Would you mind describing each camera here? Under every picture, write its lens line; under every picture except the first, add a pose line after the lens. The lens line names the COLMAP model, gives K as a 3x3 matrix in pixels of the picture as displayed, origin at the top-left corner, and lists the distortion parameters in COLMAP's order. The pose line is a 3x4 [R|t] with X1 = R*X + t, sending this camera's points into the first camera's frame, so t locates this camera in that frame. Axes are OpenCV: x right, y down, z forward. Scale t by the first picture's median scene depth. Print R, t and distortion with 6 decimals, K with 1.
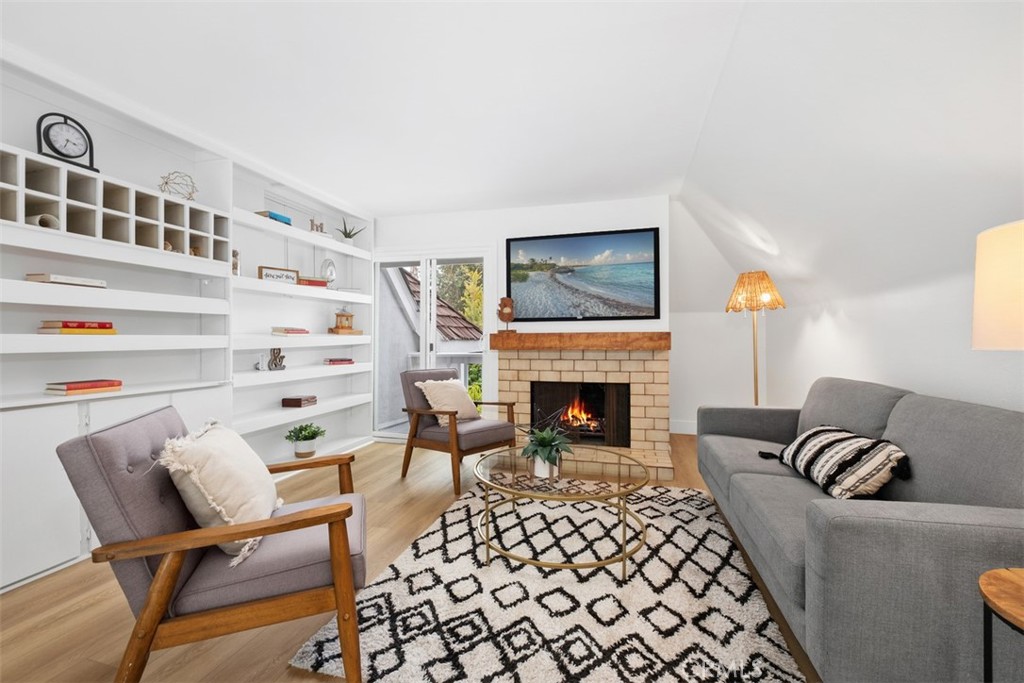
lens RADIAL K [[438.8, 0, 509.5], [0, 438.8, 338.4], [0, 0, 1]] dist [-0.001689, -0.004908]
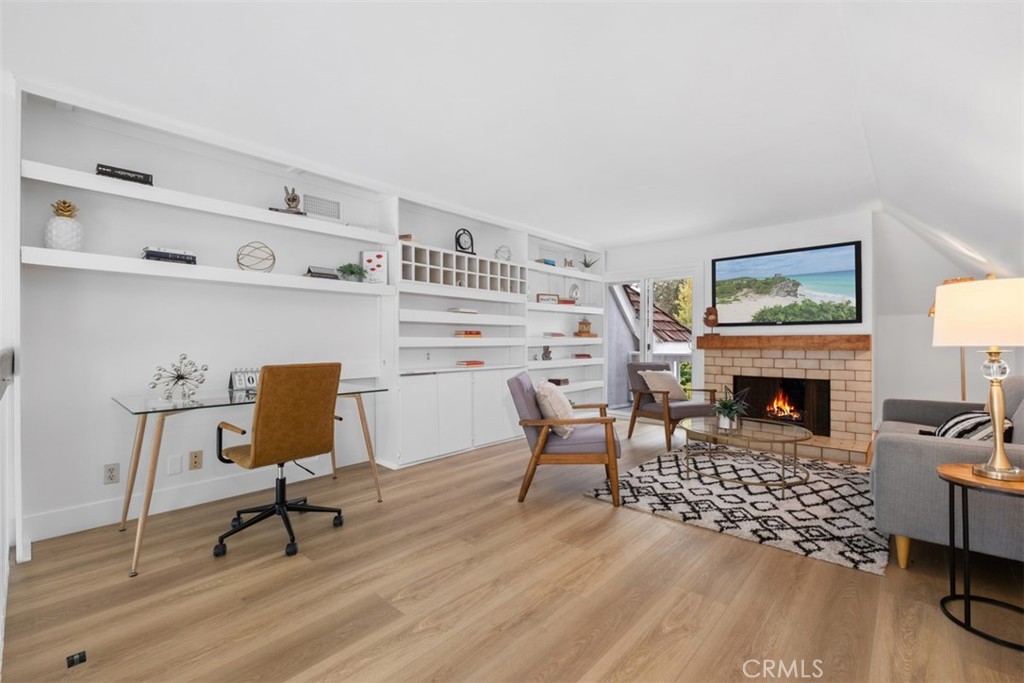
lens RADIAL K [[438.8, 0, 512.5], [0, 438.8, 339.9], [0, 0, 1]] dist [-0.001689, -0.004908]
pose [[0.892322, 0.002019, -0.451394, 0.085973], [-0.002218, 0.999998, 0.000088, 0.001242], [0.451393, 0.000922, 0.892325, -0.618222]]
